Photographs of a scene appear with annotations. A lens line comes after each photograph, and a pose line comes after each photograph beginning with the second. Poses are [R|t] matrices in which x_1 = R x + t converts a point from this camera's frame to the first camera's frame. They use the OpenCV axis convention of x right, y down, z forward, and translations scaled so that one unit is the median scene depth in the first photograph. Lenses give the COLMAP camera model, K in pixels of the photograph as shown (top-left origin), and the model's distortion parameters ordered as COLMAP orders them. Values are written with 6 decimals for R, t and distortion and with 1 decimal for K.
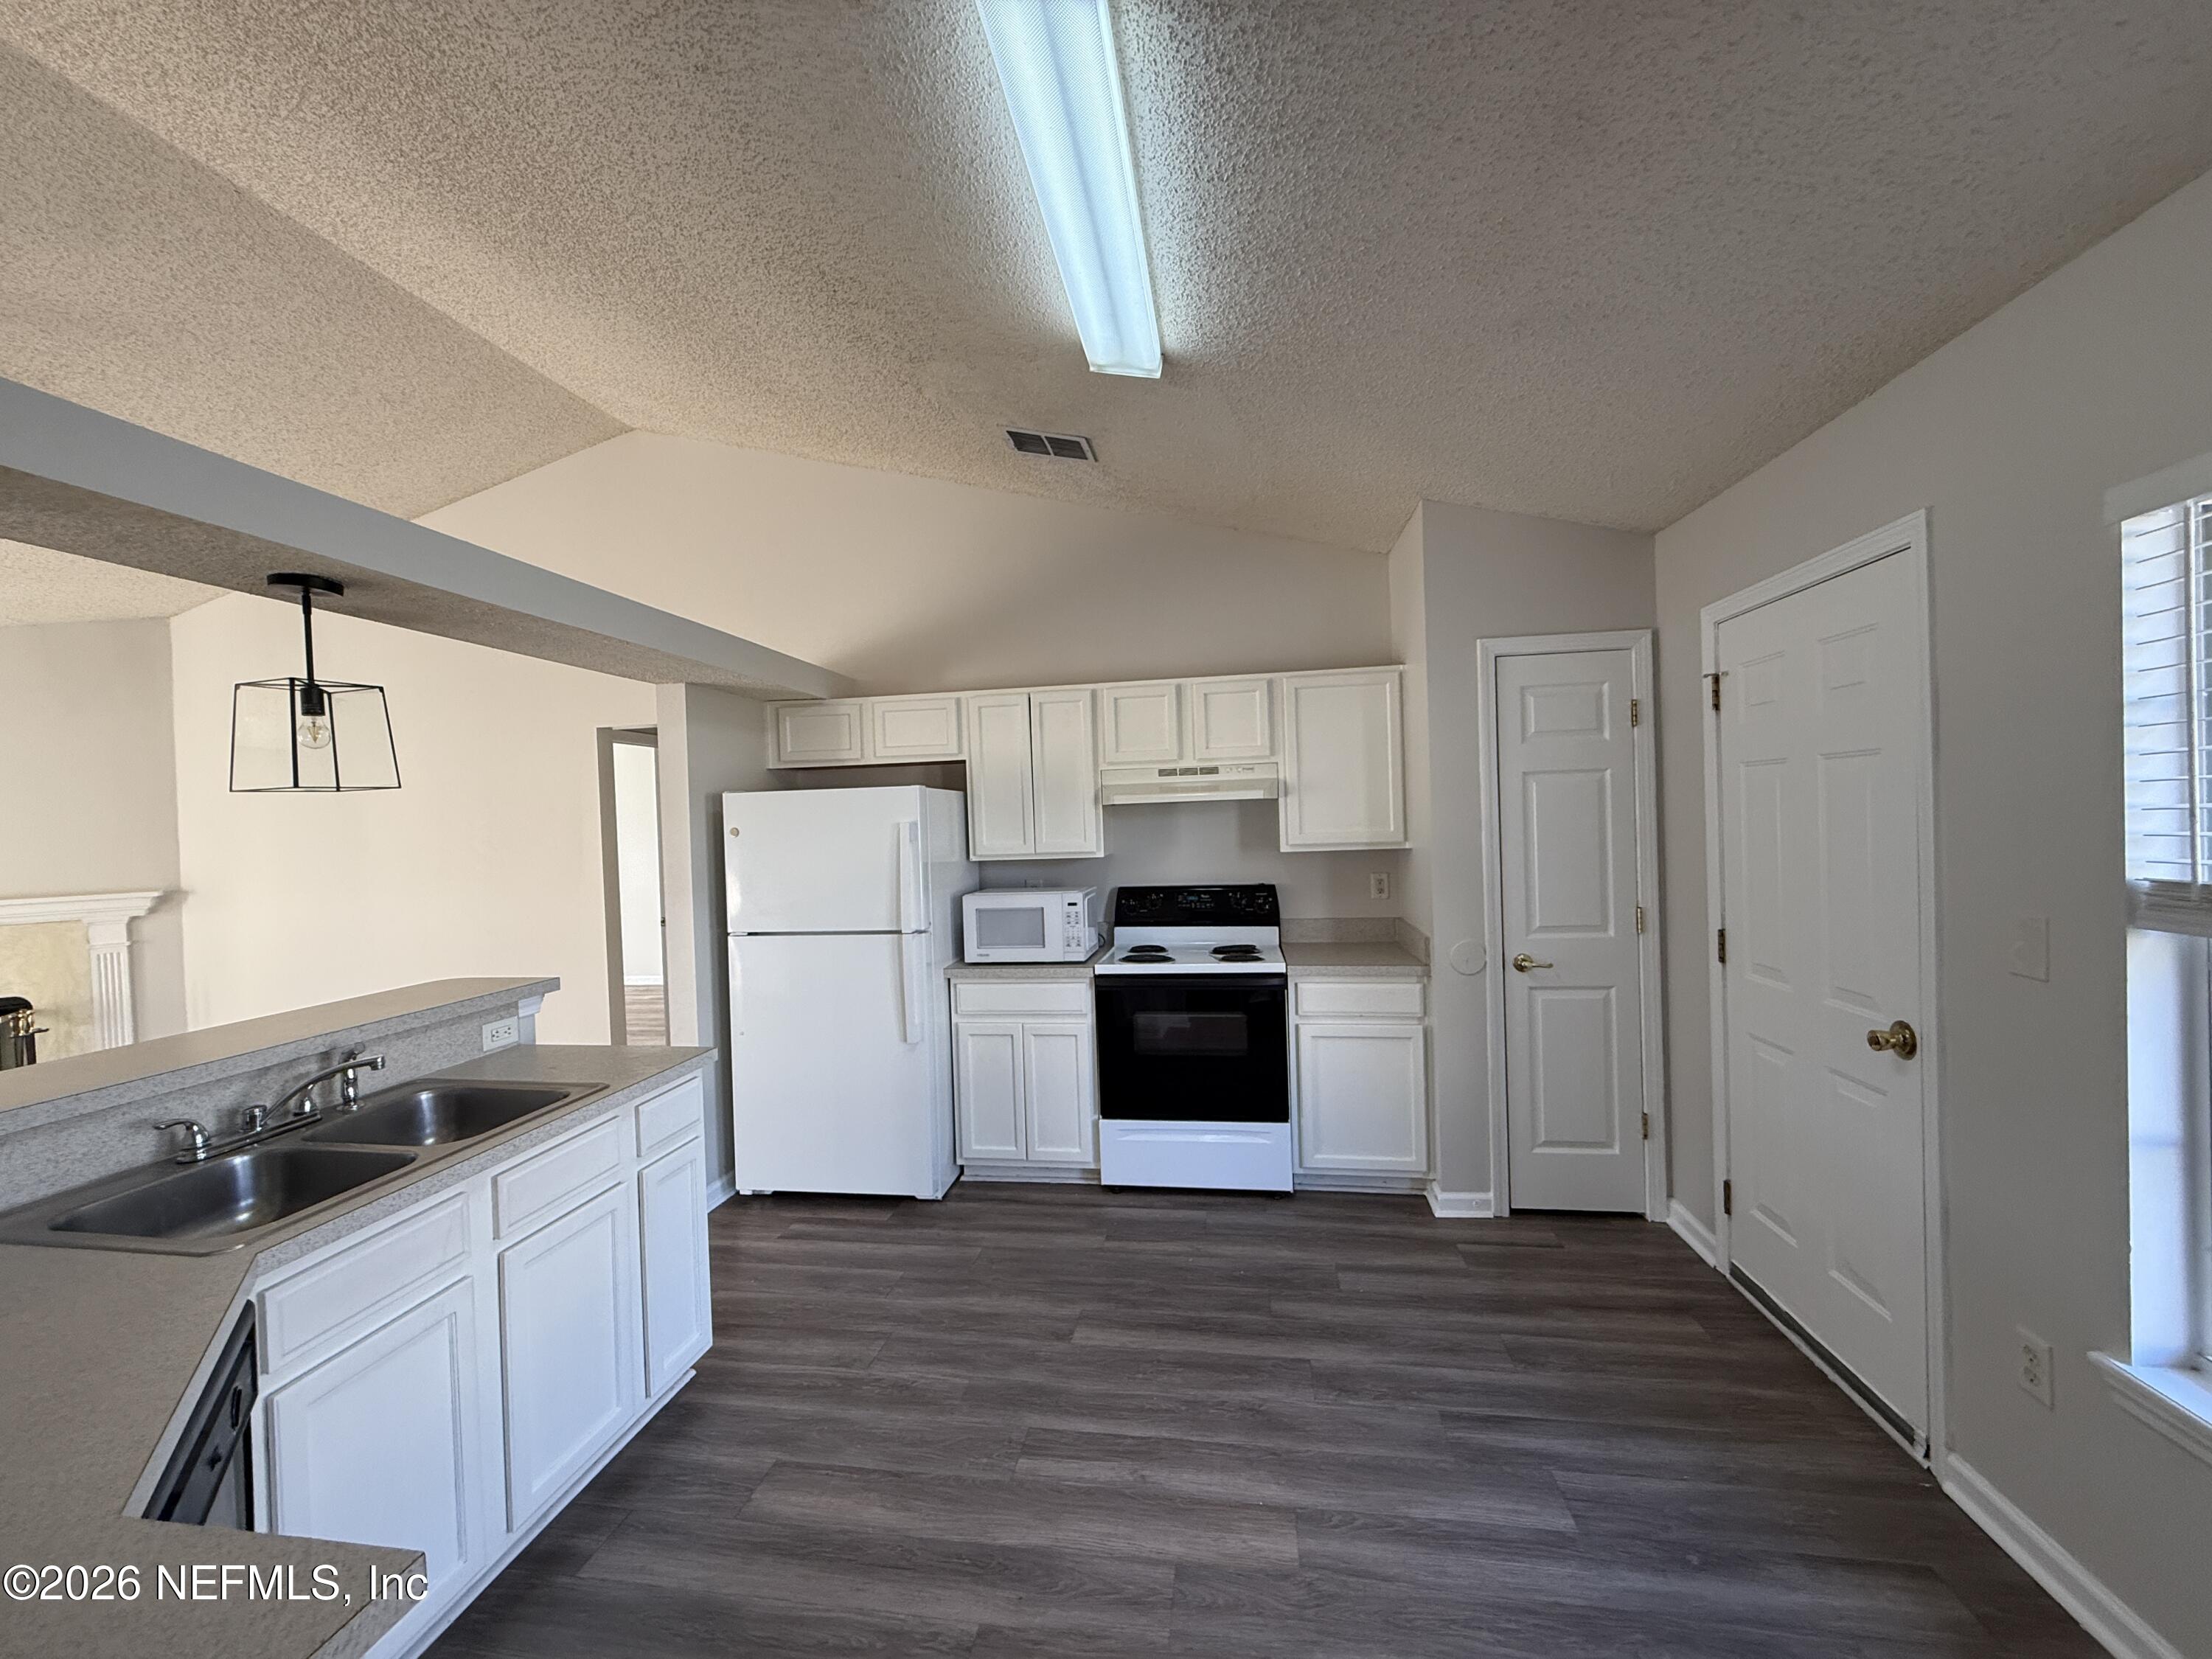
lens RADIAL K [[876.9, 0, 1099.0], [0, 876.9, 834.0], [0, 0, 1]] dist [-0.000870, 0.000083]
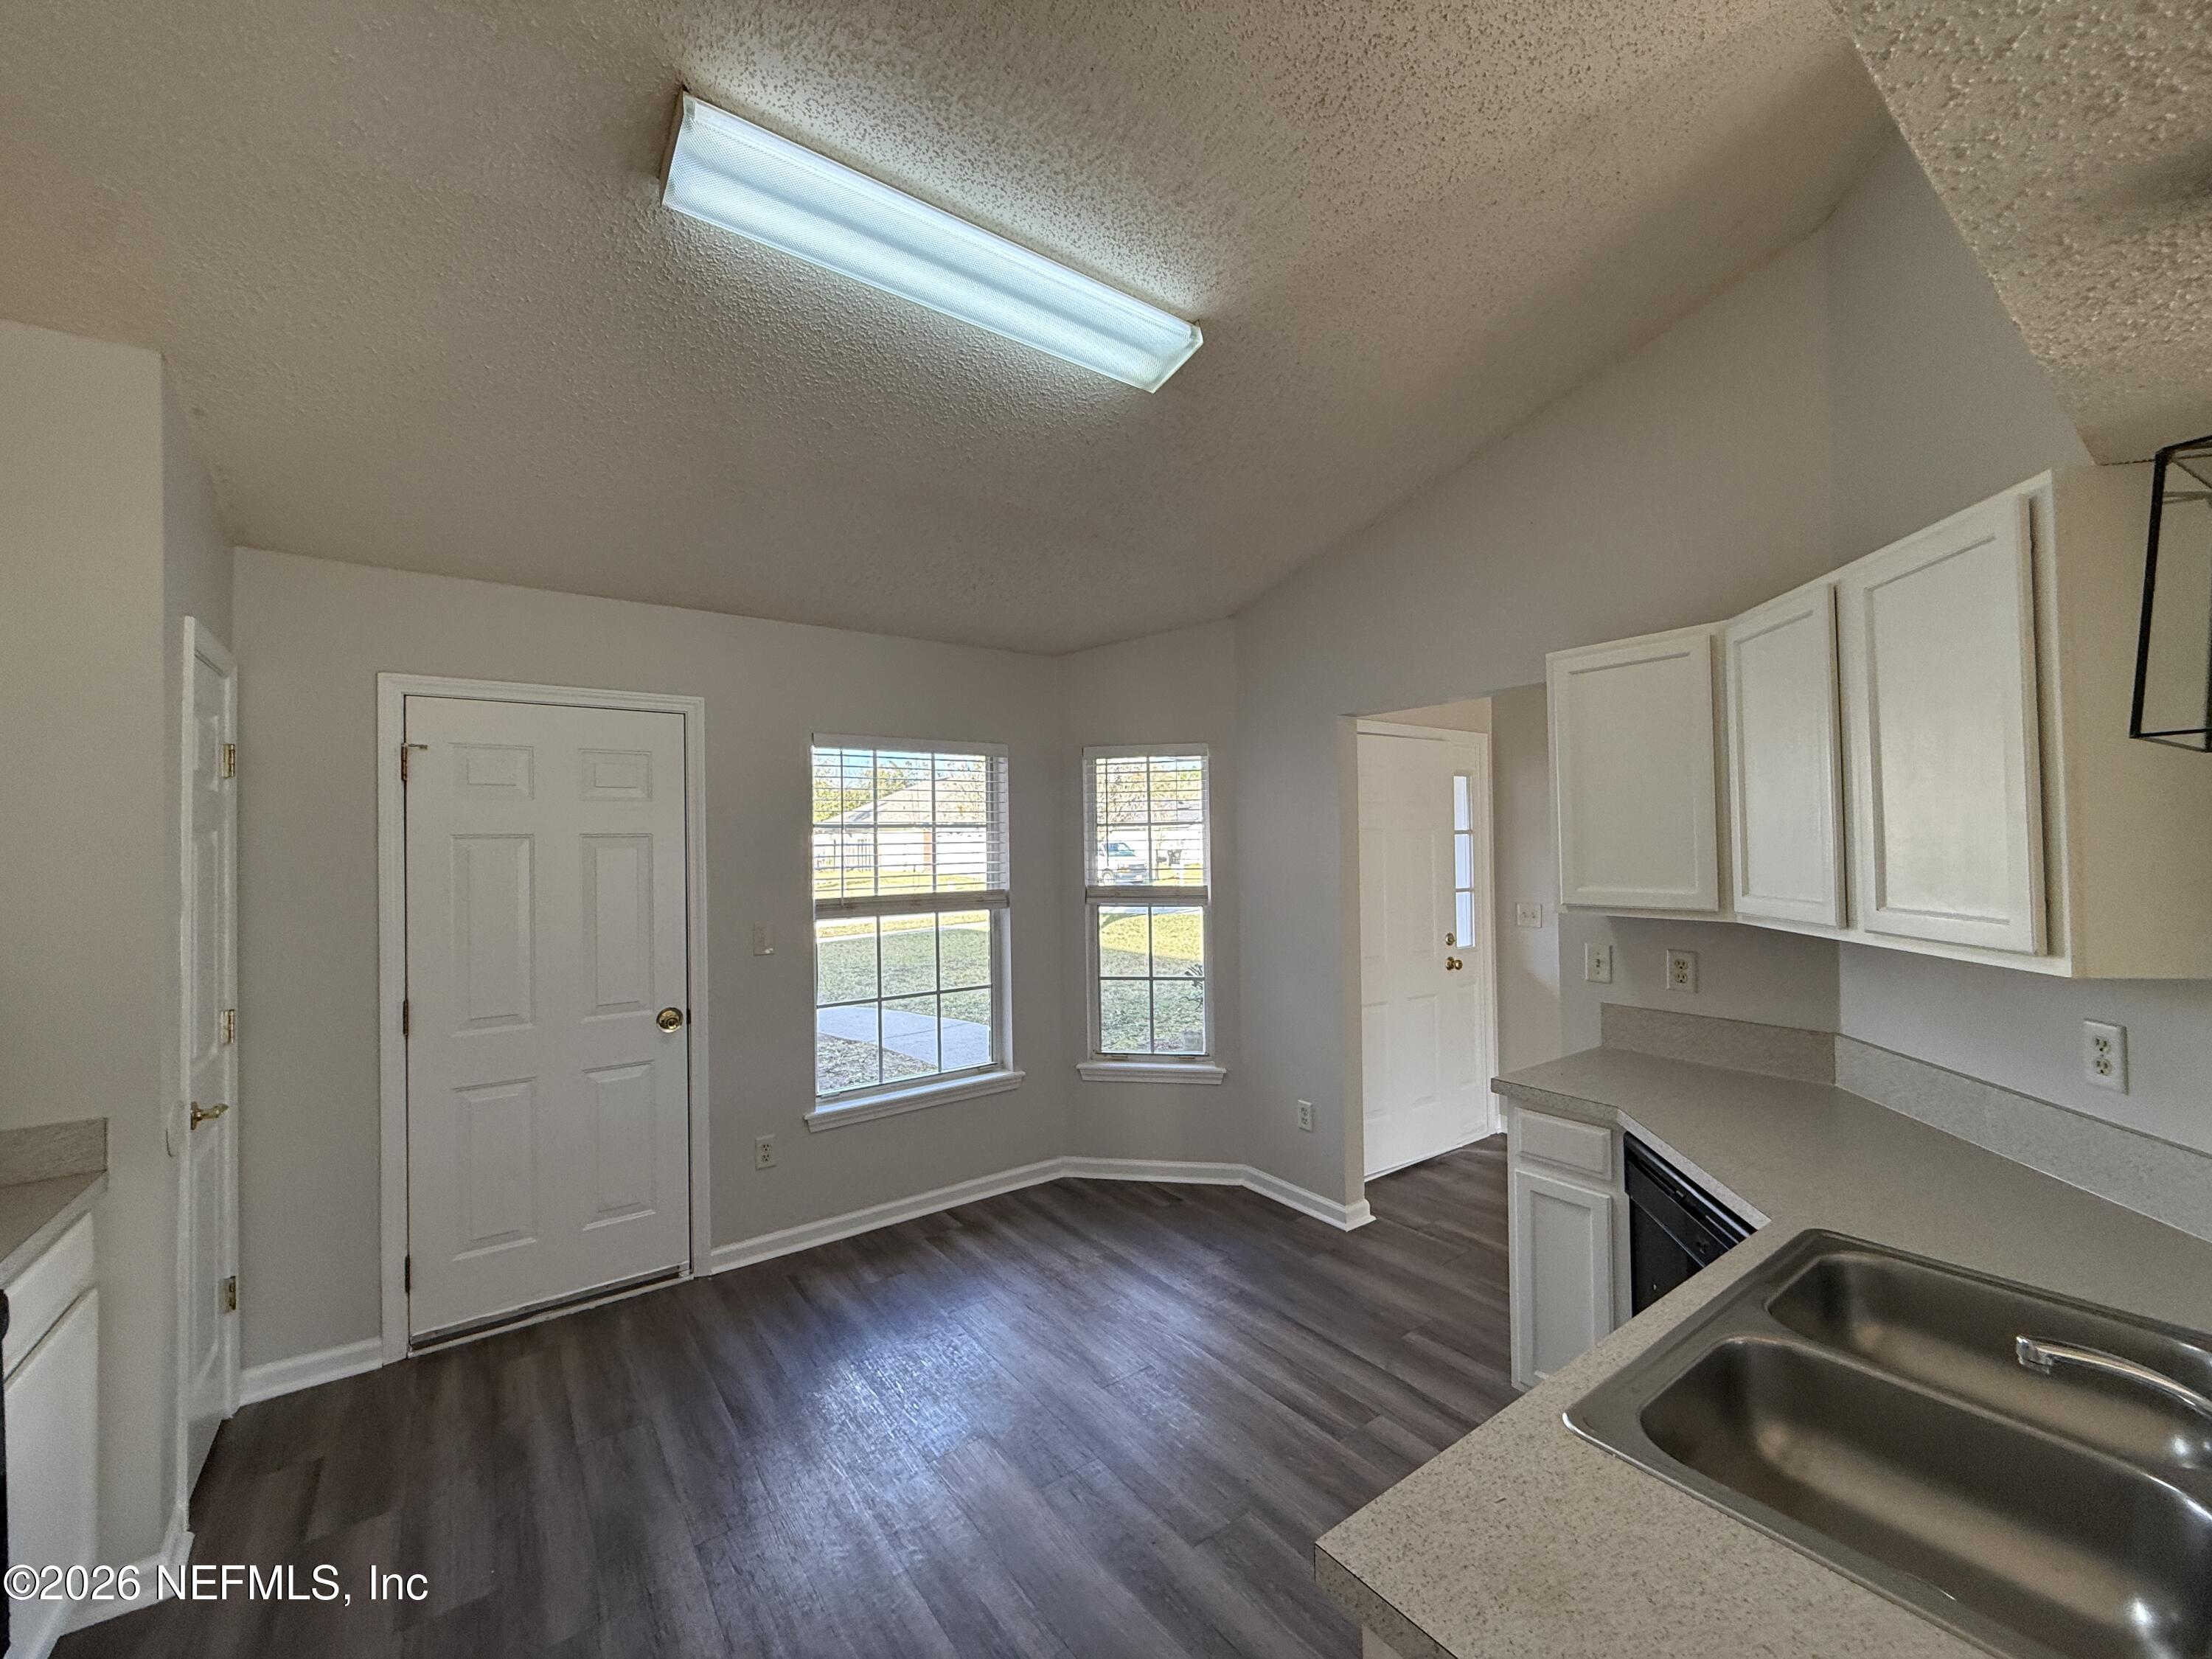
lens RADIAL K [[876.9, 0, 1104.0], [0, 876.9, 832.8], [0, 0, 1]] dist [-0.000870, 0.000083]
pose [[-0.707970, 0.048301, 0.704589, -0.645410], [0.049144, 0.998610, -0.019077, -0.027110], [-0.704530, 0.021120, -0.709359, 1.322463]]
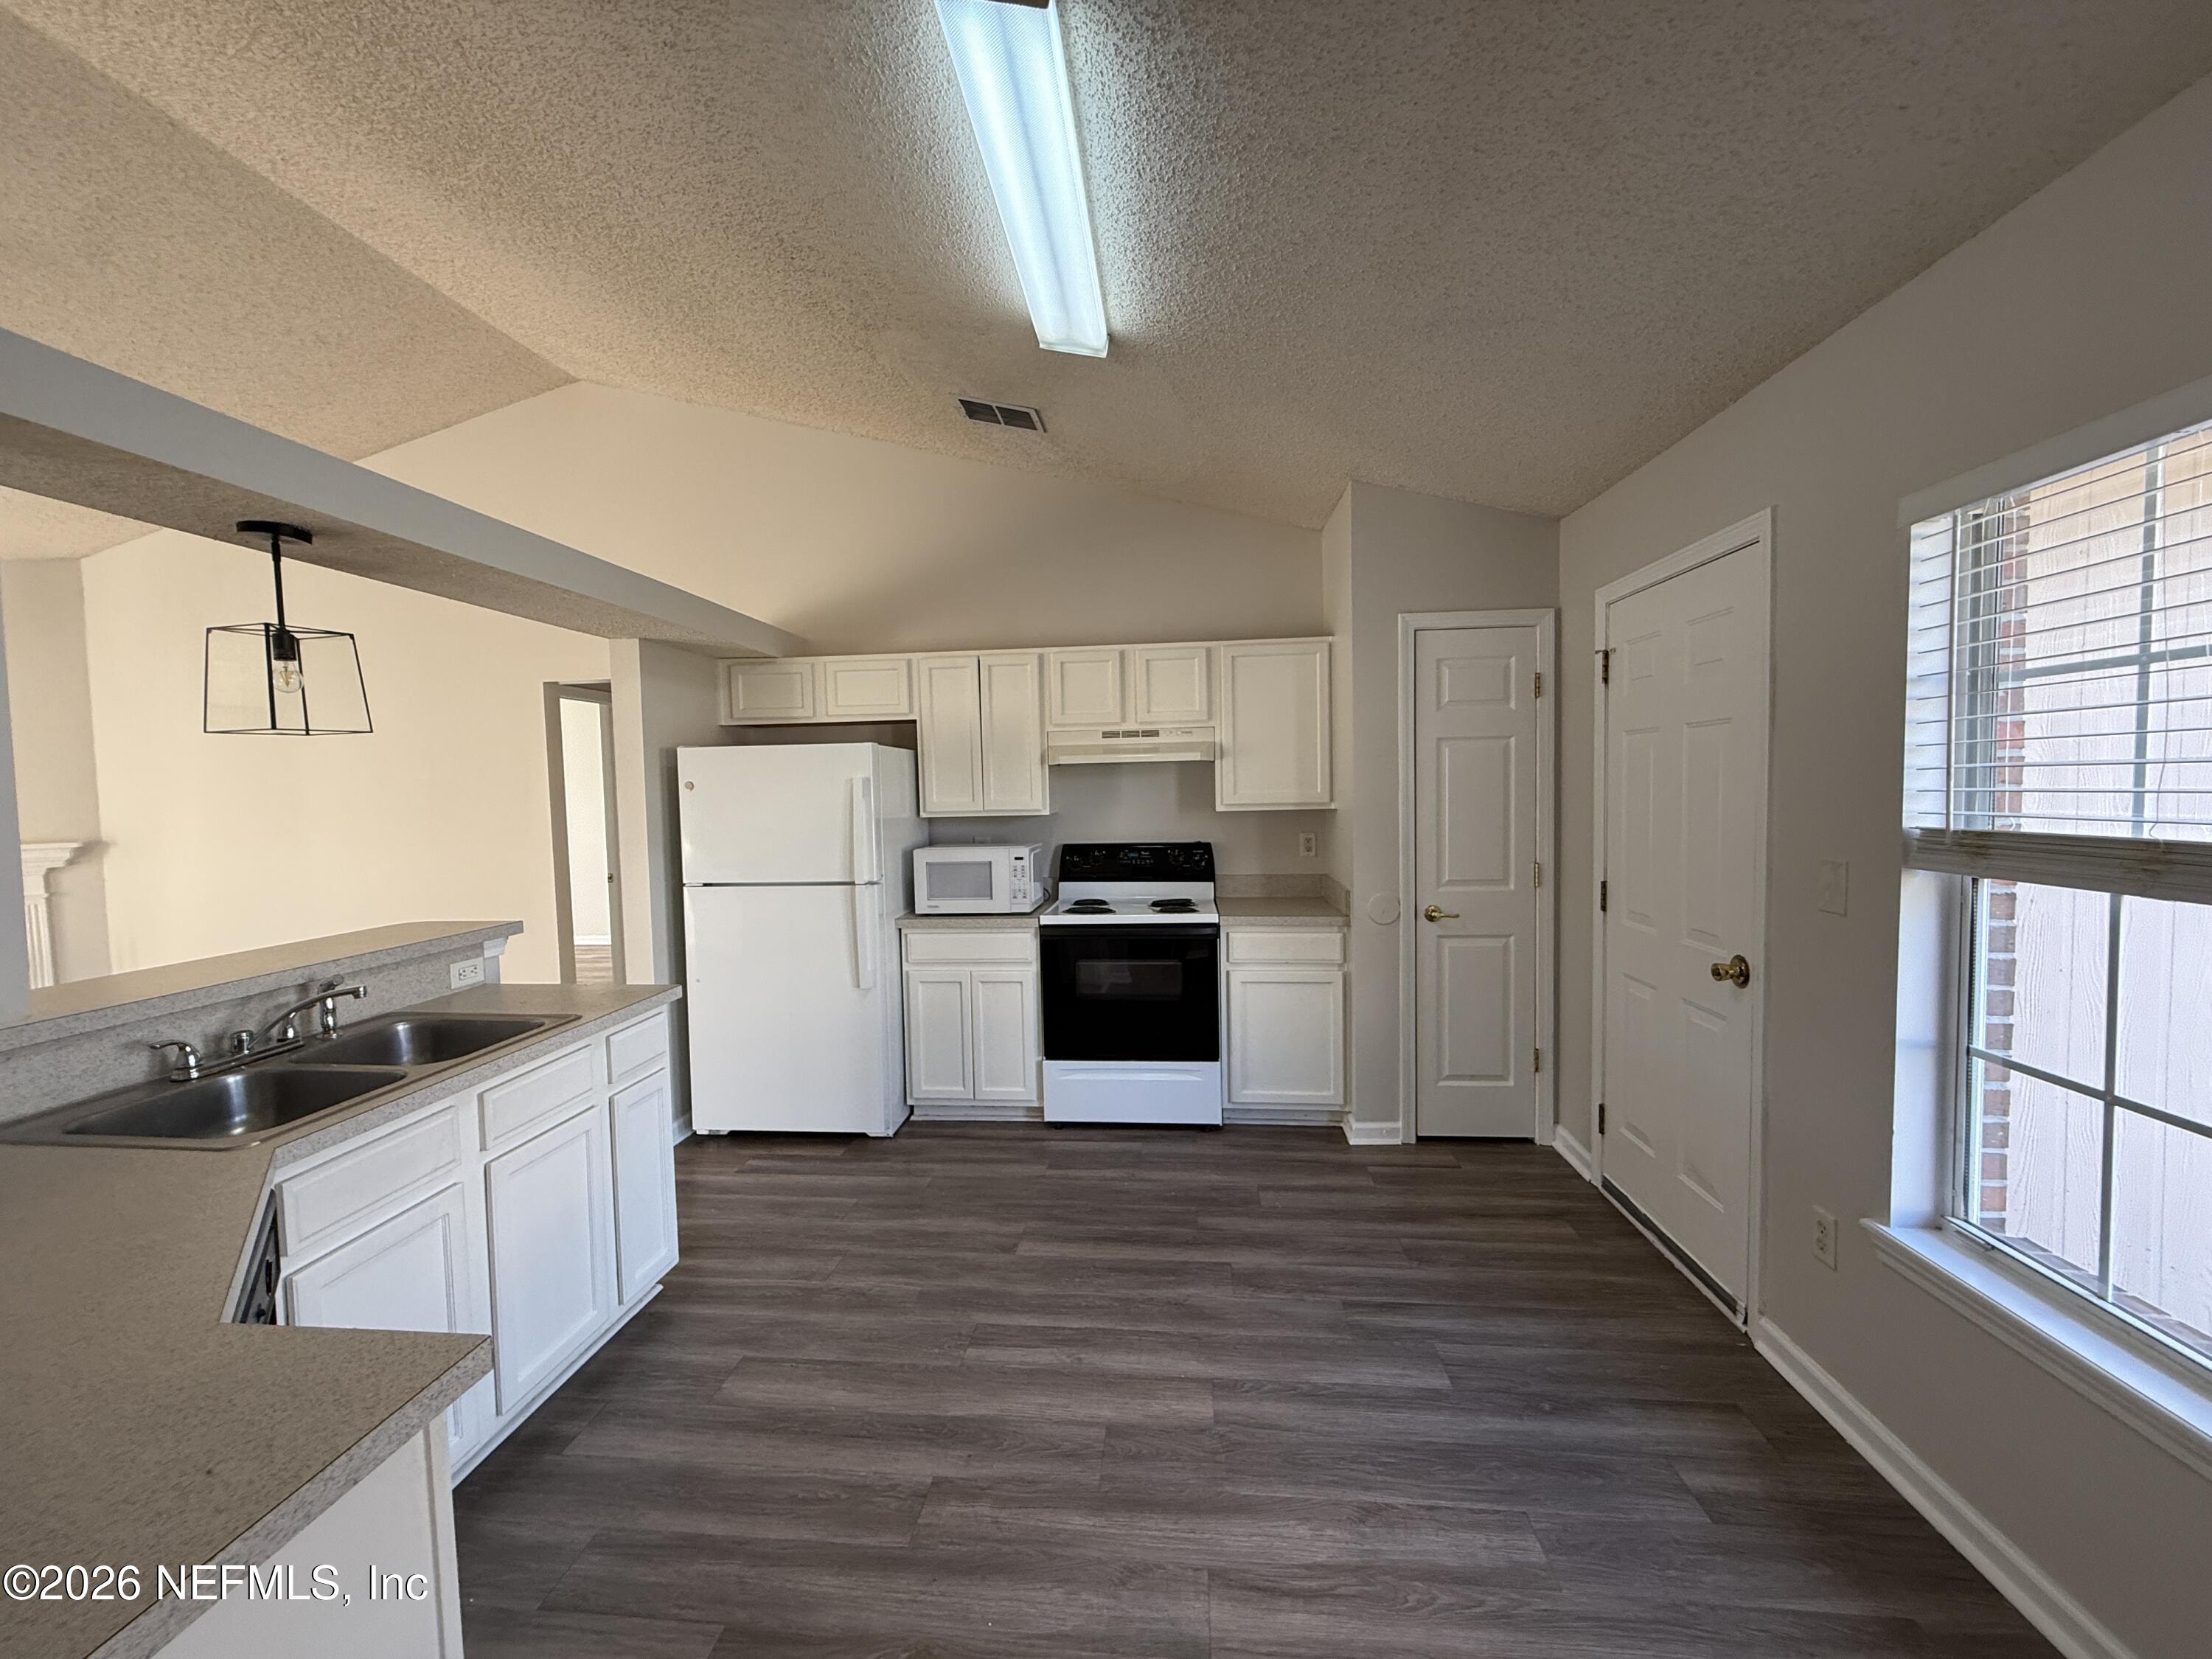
lens RADIAL K [[876.9, 0, 1098.0], [0, 876.9, 834.1], [0, 0, 1]] dist [-0.000870, 0.000083]
pose [[0.998154, 0.008706, 0.060114, 0.001078], [-0.010868, 0.999303, 0.035725, 0.018533], [-0.059761, -0.036313, 0.997552, -0.081273]]
